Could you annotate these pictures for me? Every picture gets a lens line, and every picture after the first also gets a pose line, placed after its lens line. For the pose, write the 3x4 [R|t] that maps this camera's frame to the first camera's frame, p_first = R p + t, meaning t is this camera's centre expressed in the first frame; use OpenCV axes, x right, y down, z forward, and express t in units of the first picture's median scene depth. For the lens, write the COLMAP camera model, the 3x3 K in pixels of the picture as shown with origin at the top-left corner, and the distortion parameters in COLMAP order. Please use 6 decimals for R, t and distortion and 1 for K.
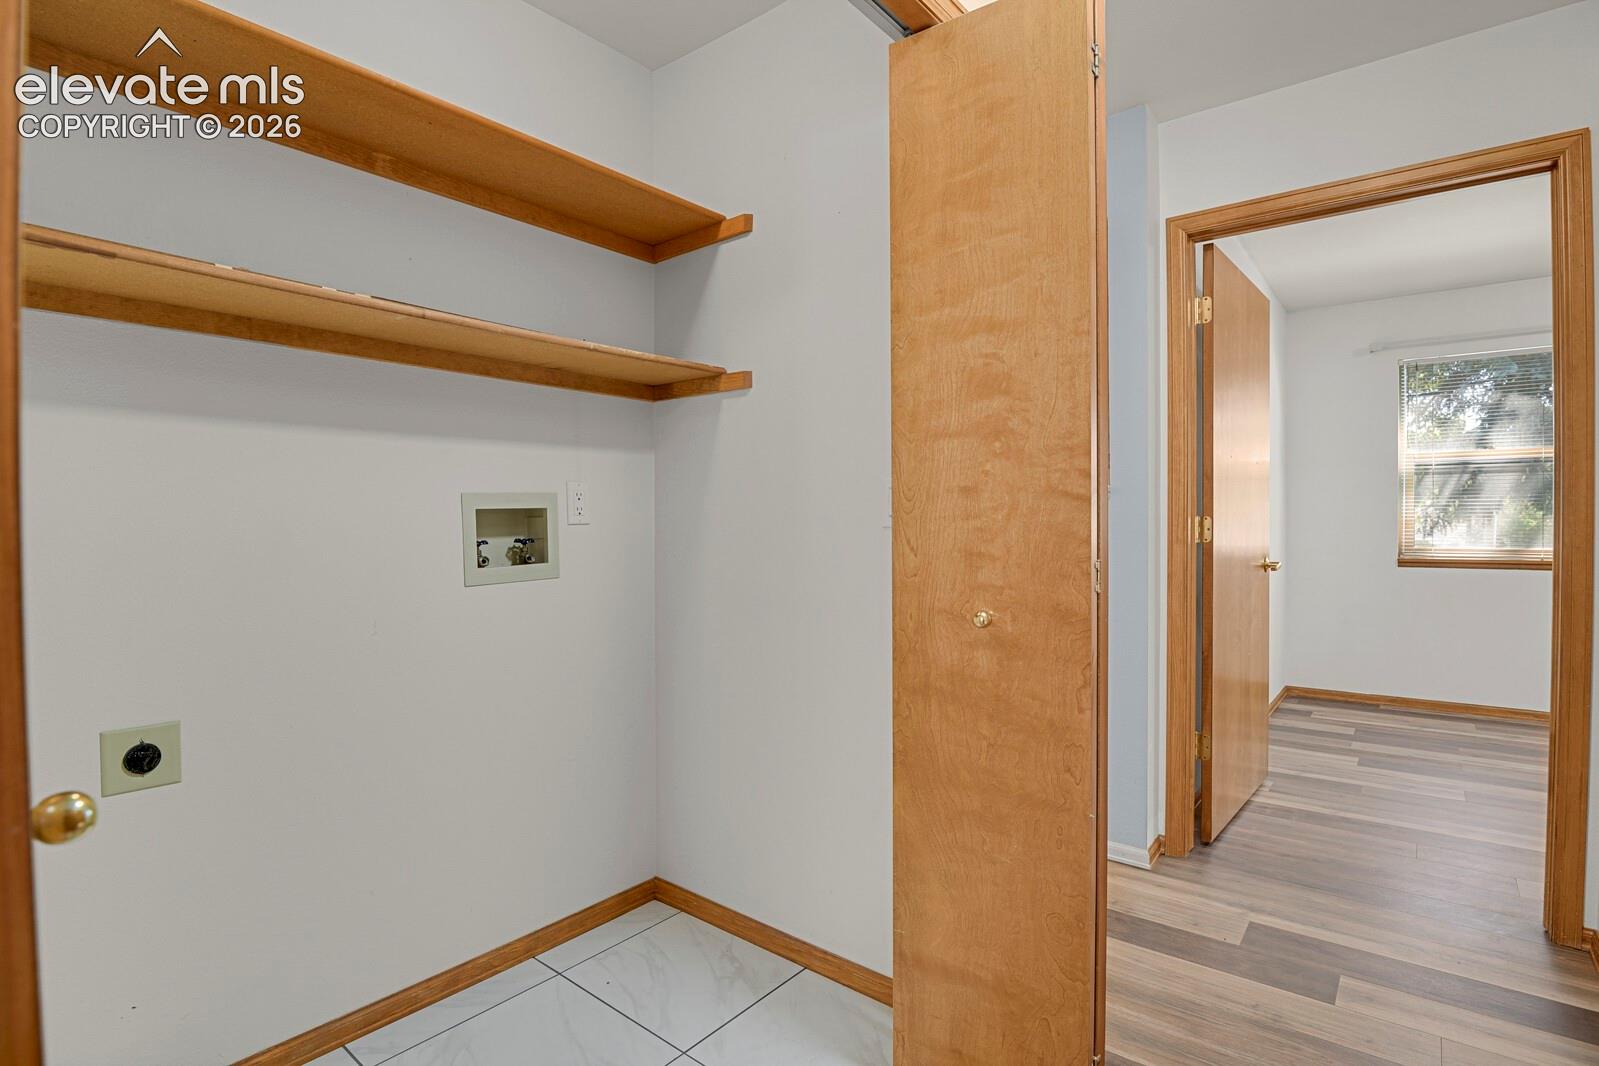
lens RADIAL K [[780.8, 0, 816.8], [0, 780.8, 534.7], [0, 0, 1]] dist [-0.027807, -0.000790]
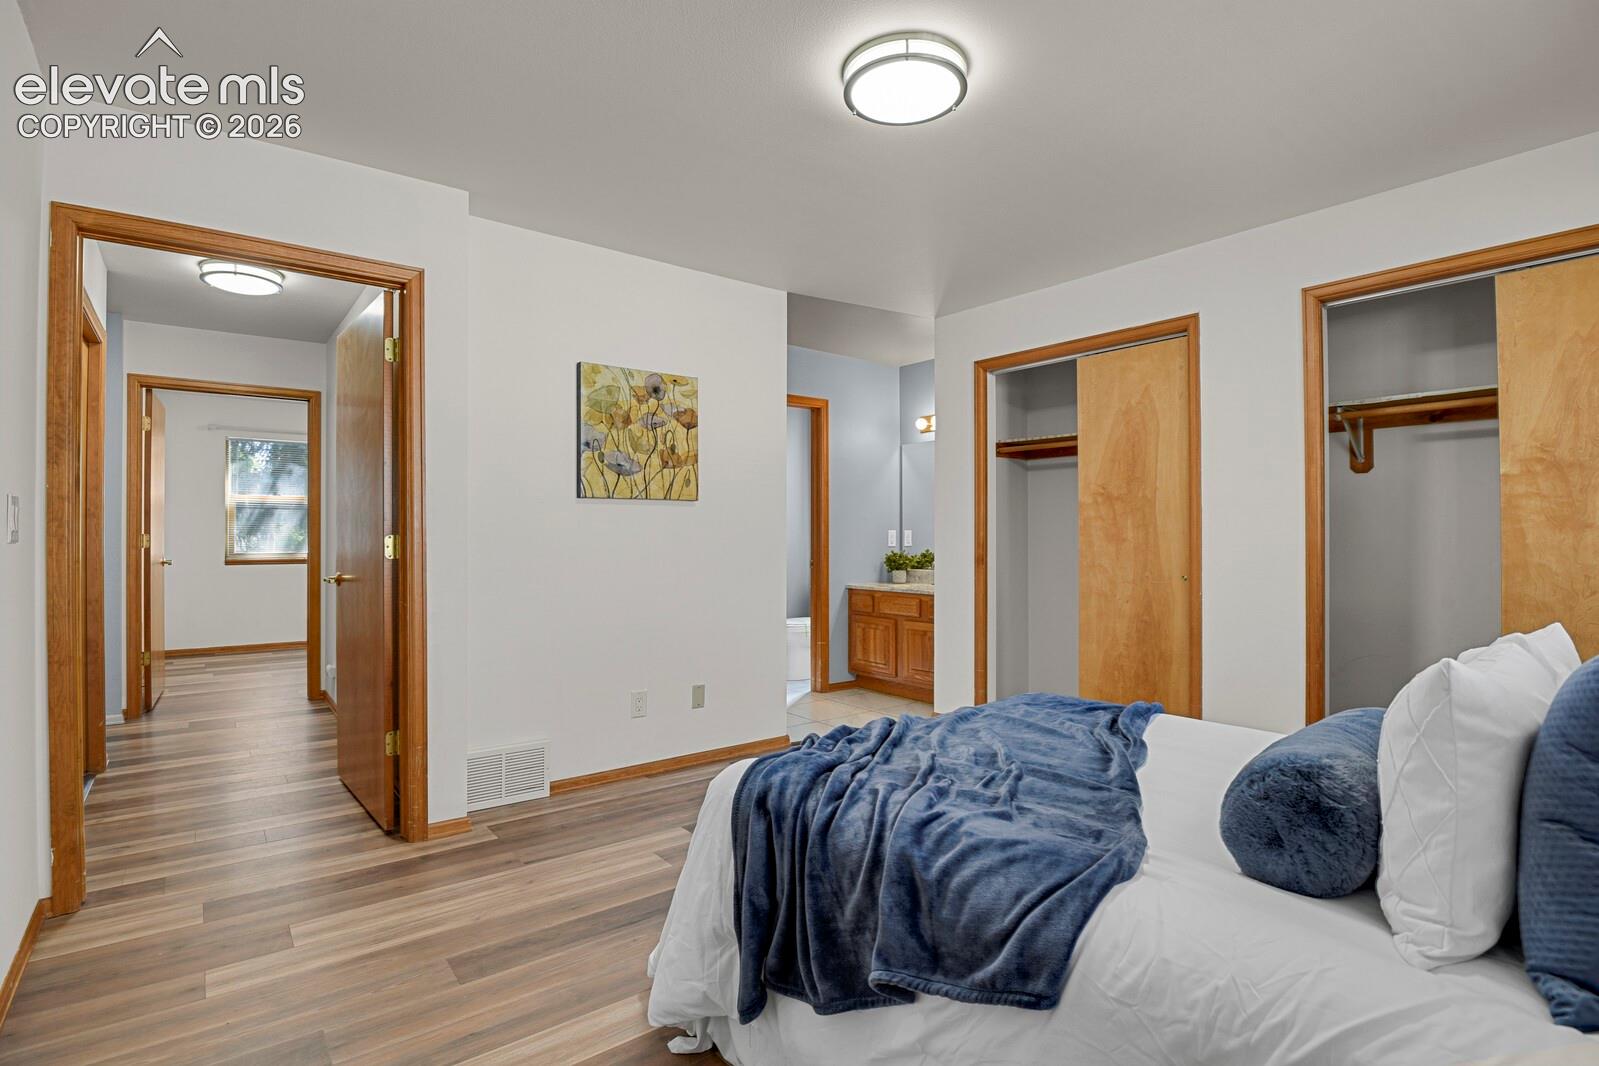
lens RADIAL K [[780.8, 0, 816.8], [0, 780.8, 534.7], [0, 0, 1]] dist [-0.027807, -0.000790]
pose [[0.218291, 0.007982, 0.975851, -0.681664], [0.011805, 0.999872, -0.010819, 0.011958], [-0.975812, 0.013882, 0.218169, -0.709403]]
